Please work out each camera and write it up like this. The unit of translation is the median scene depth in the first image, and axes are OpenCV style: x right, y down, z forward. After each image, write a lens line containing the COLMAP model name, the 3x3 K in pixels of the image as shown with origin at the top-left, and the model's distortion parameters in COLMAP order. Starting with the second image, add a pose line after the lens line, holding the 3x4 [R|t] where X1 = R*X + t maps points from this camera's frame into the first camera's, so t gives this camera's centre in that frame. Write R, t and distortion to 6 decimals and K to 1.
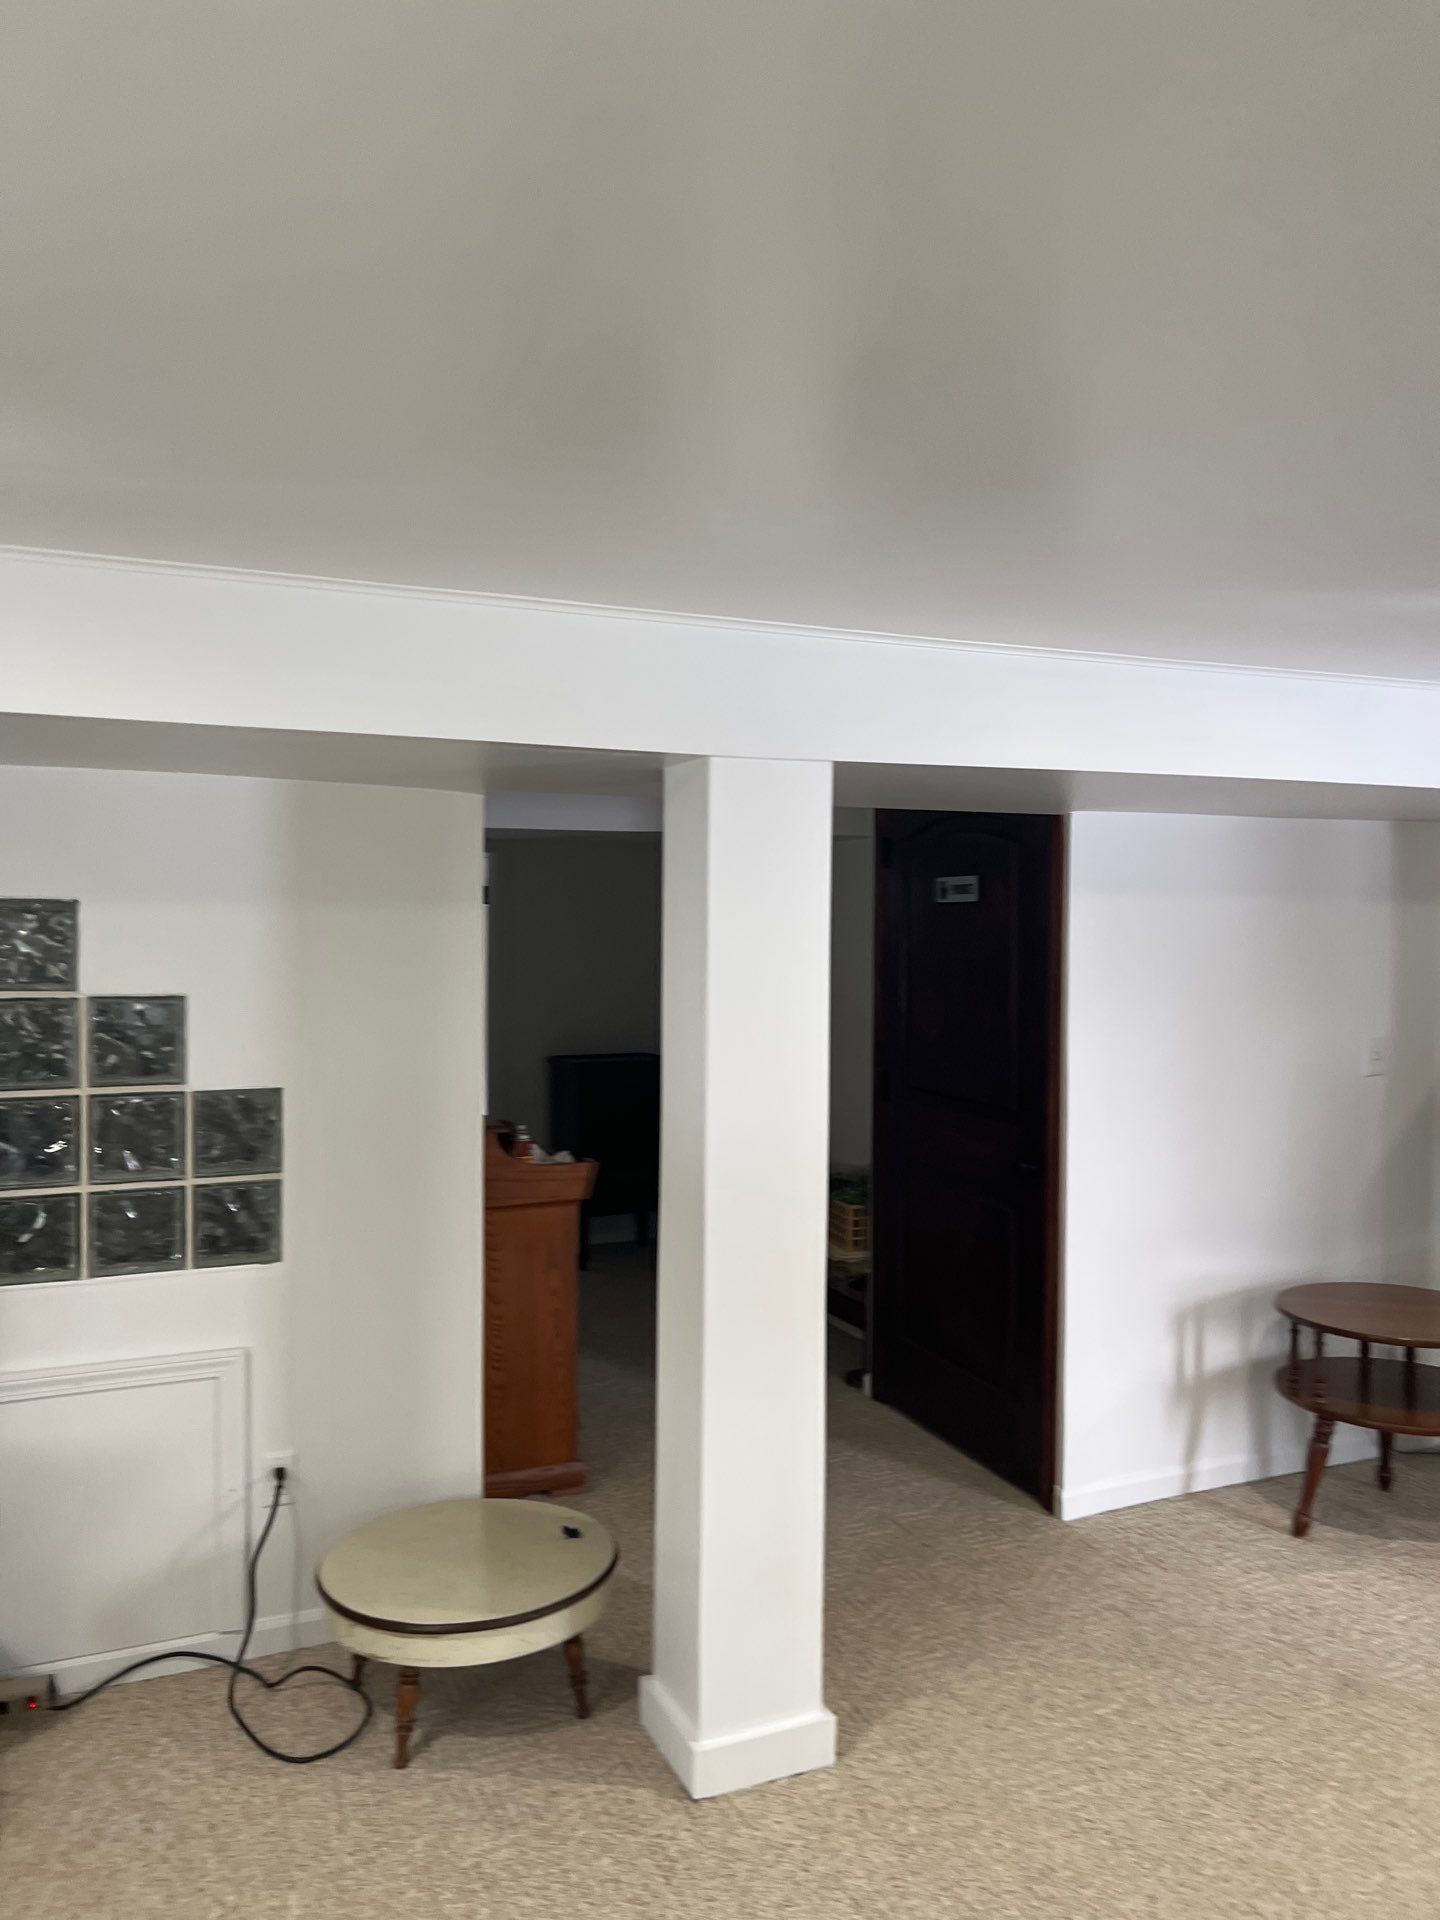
lens RADIAL K [[1421.2, 0, 730.2], [0, 1421.2, 974.7], [0, 0, 1]] dist [0.024693, -0.013260]
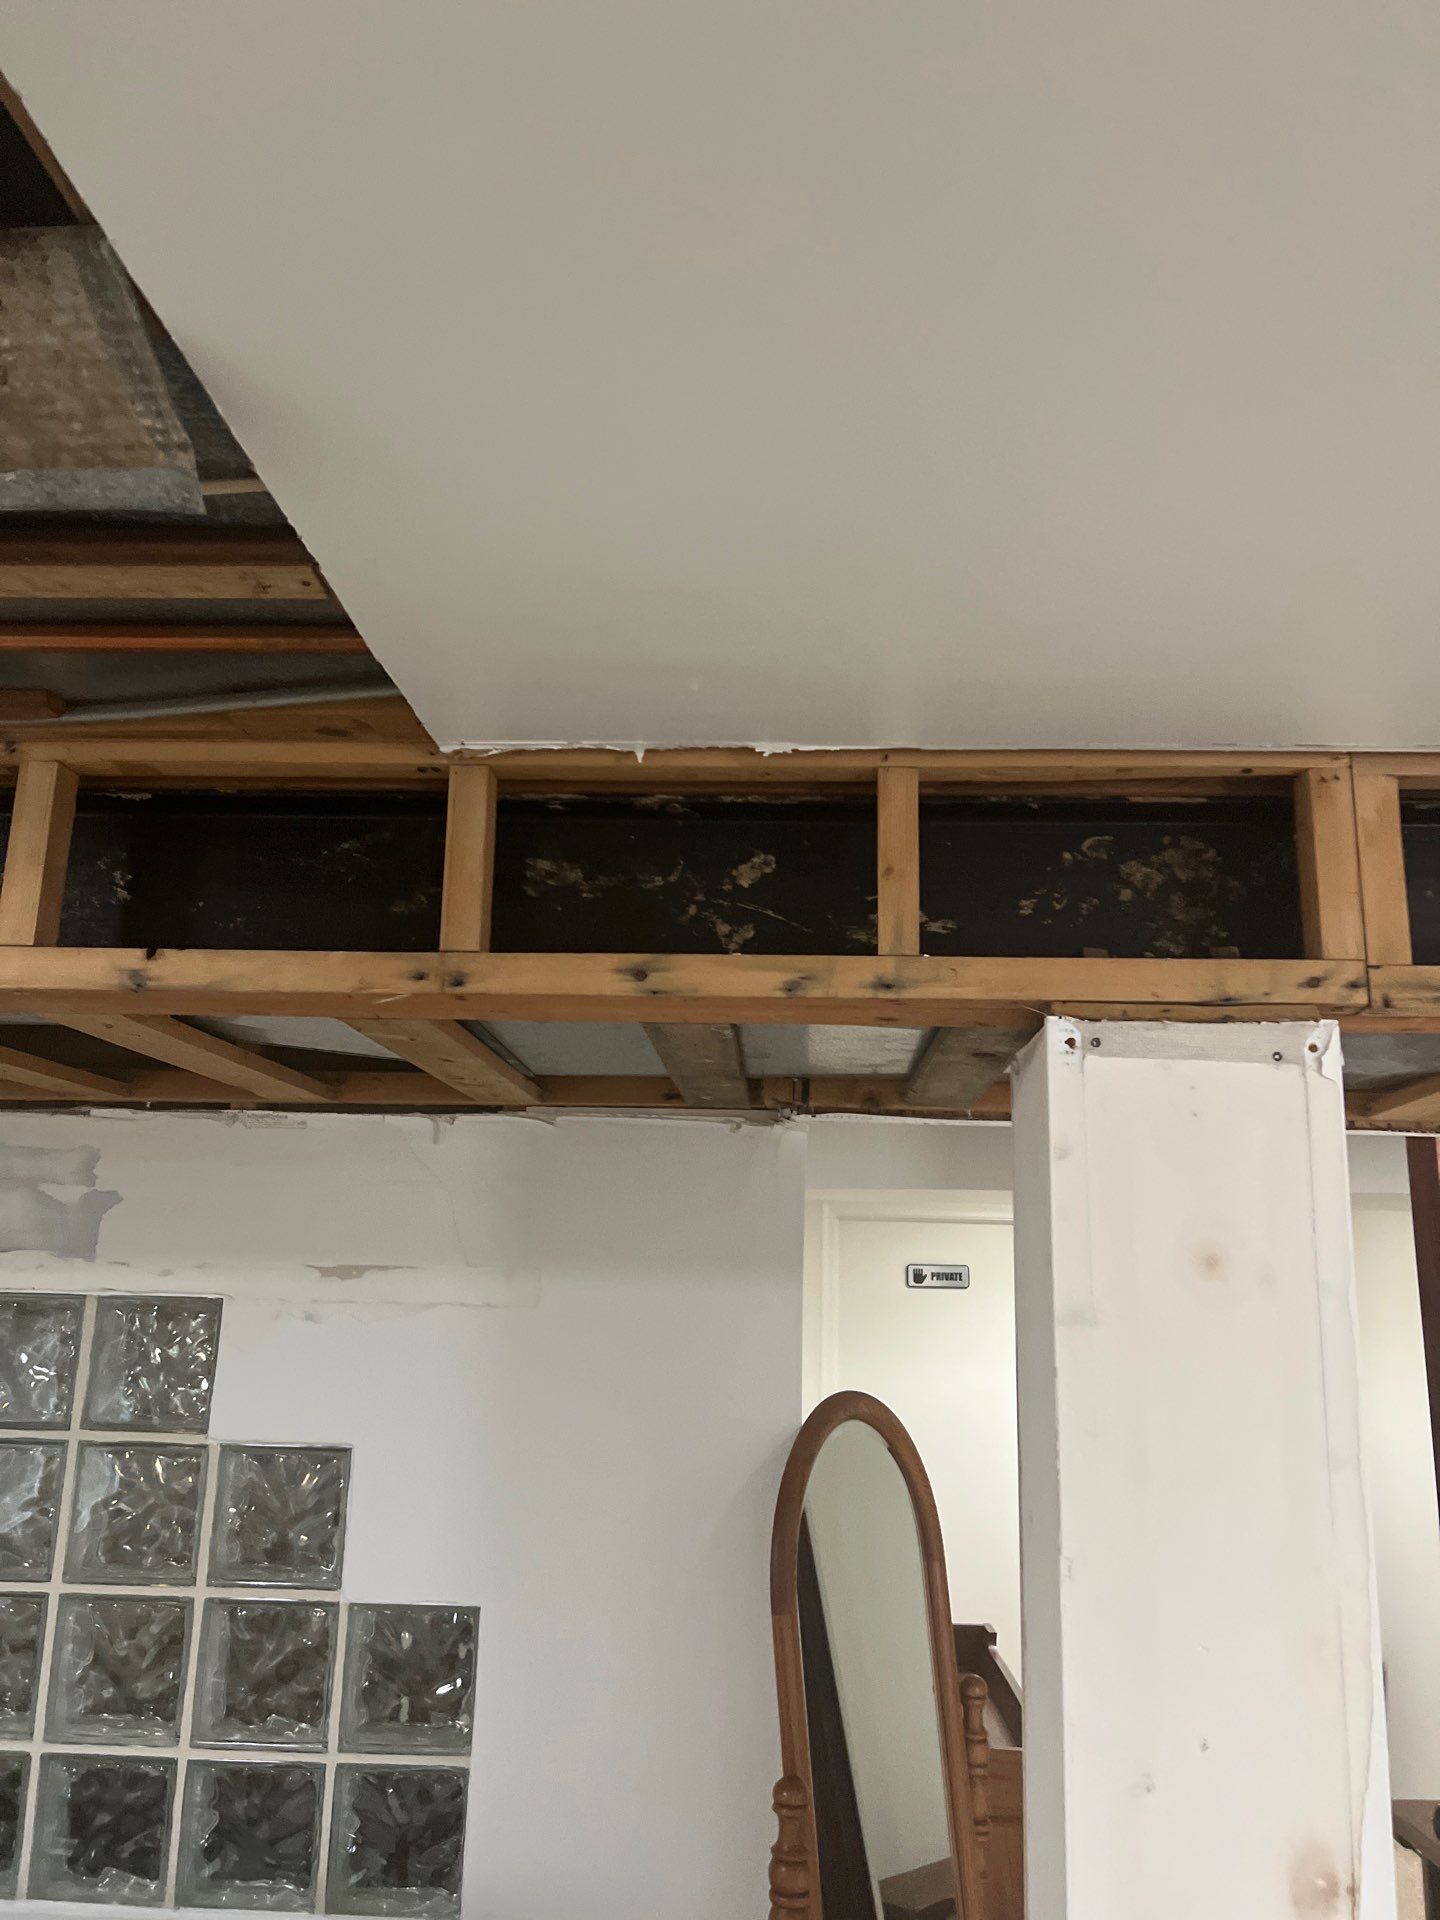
lens RADIAL K [[1421.2, 0, 723.6], [0, 1421.2, 973.4], [0, 0, 1]] dist [0.024693, -0.013260]
pose [[0.903771, -0.078572, -0.420743, 0.071690], [-0.032301, 0.967682, -0.250095, -0.038209], [0.426796, 0.239619, 0.872025, 0.436156]]
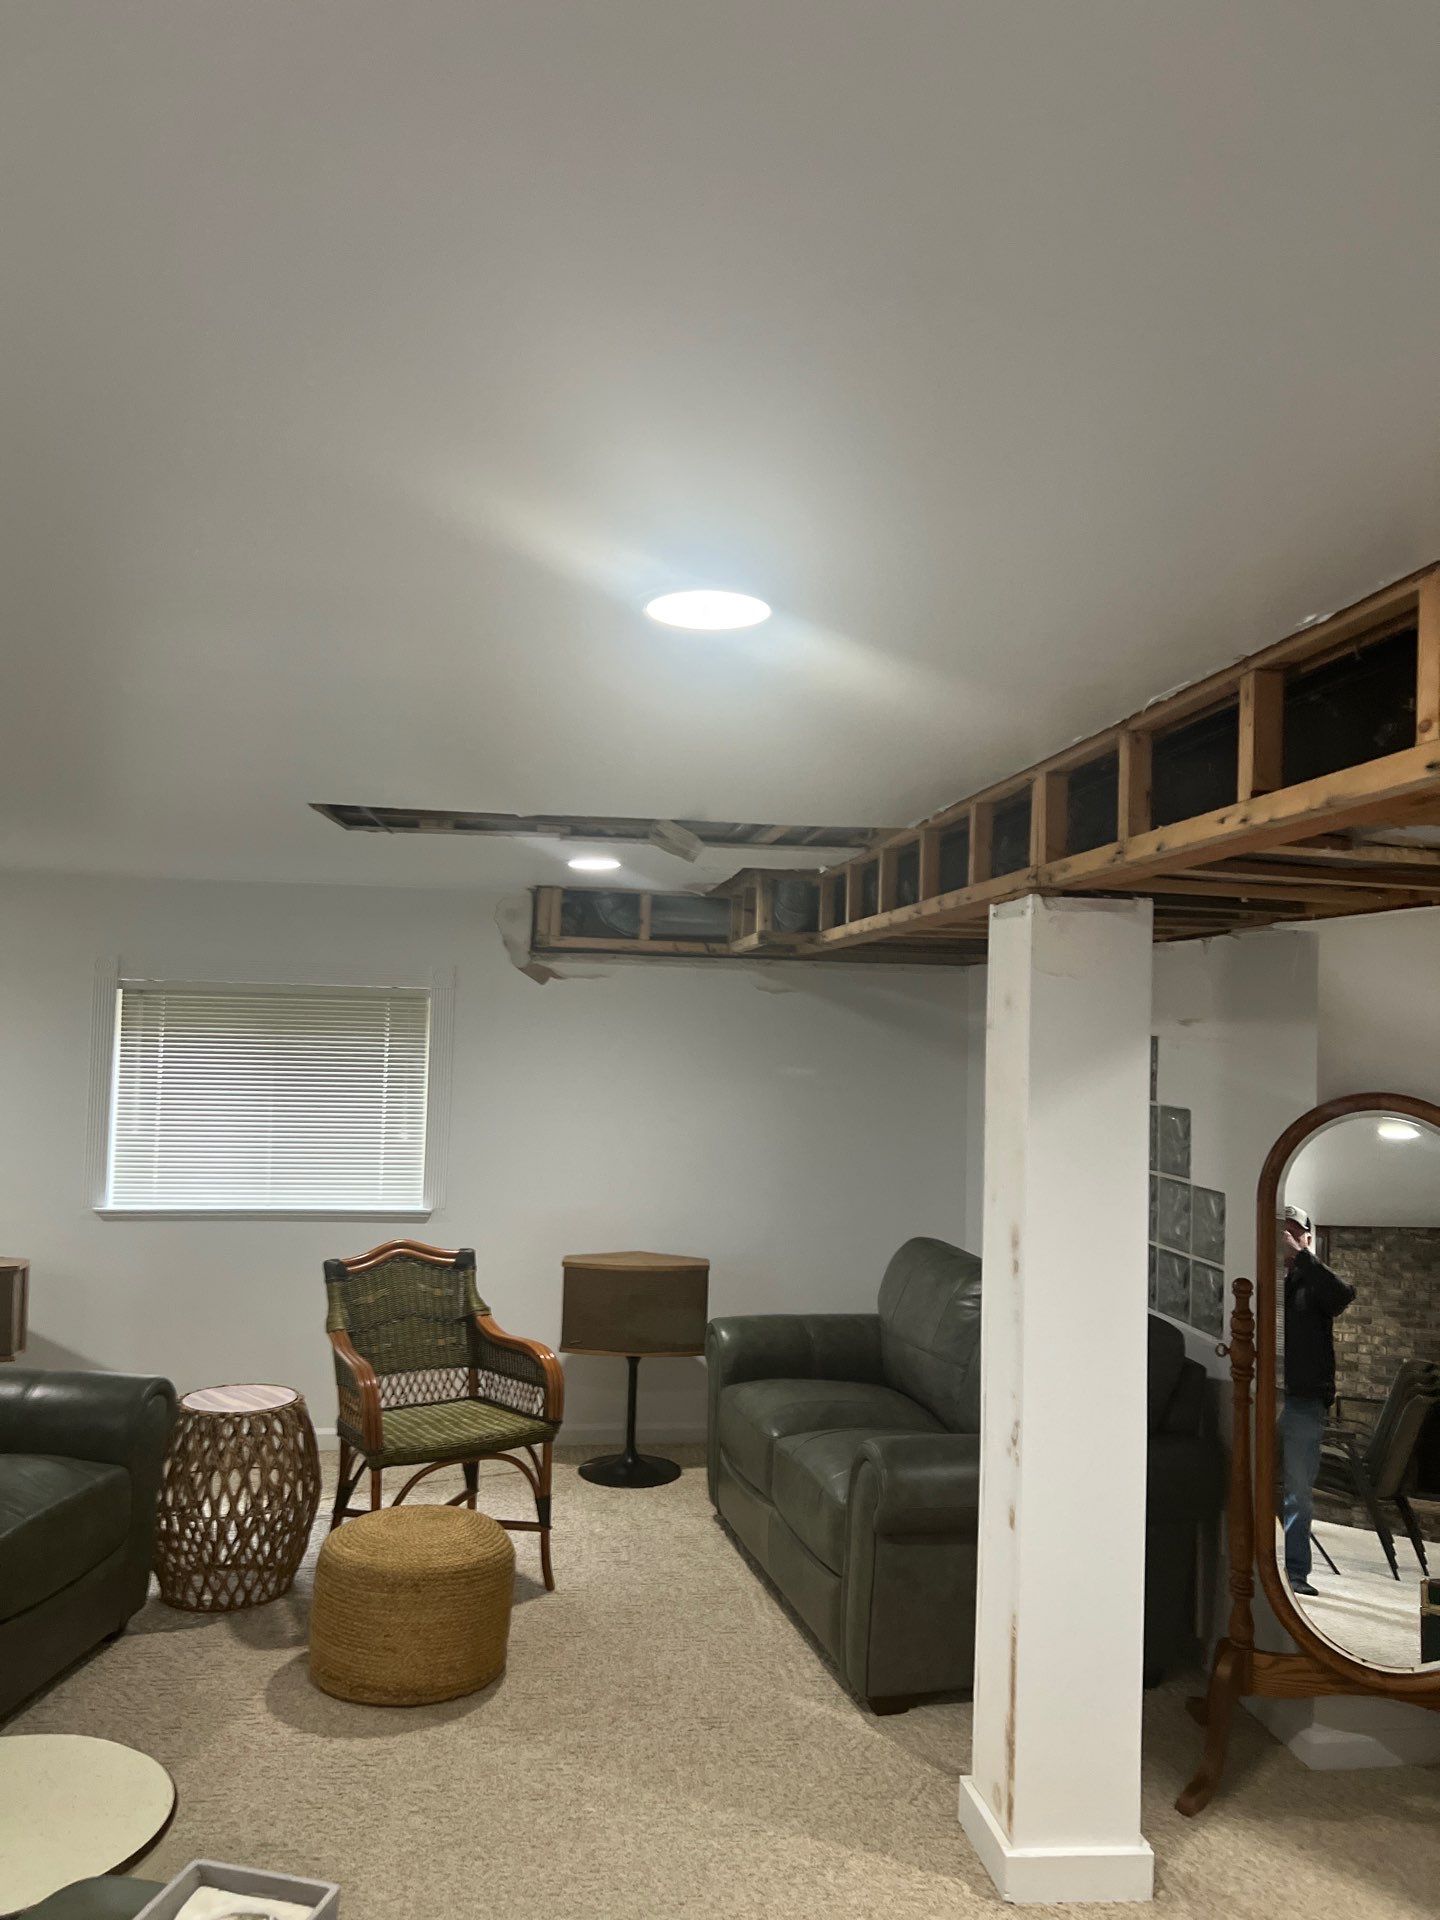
lens RADIAL K [[1421.2, 0, 710.7], [0, 1421.2, 965.5], [0, 0, 1]] dist [0.024693, -0.013260]
pose [[-0.265888, -0.050703, -0.962670, 0.999846], [-0.060377, 0.997531, -0.035863, -0.042906], [0.962111, 0.048588, -0.268293, 0.928358]]
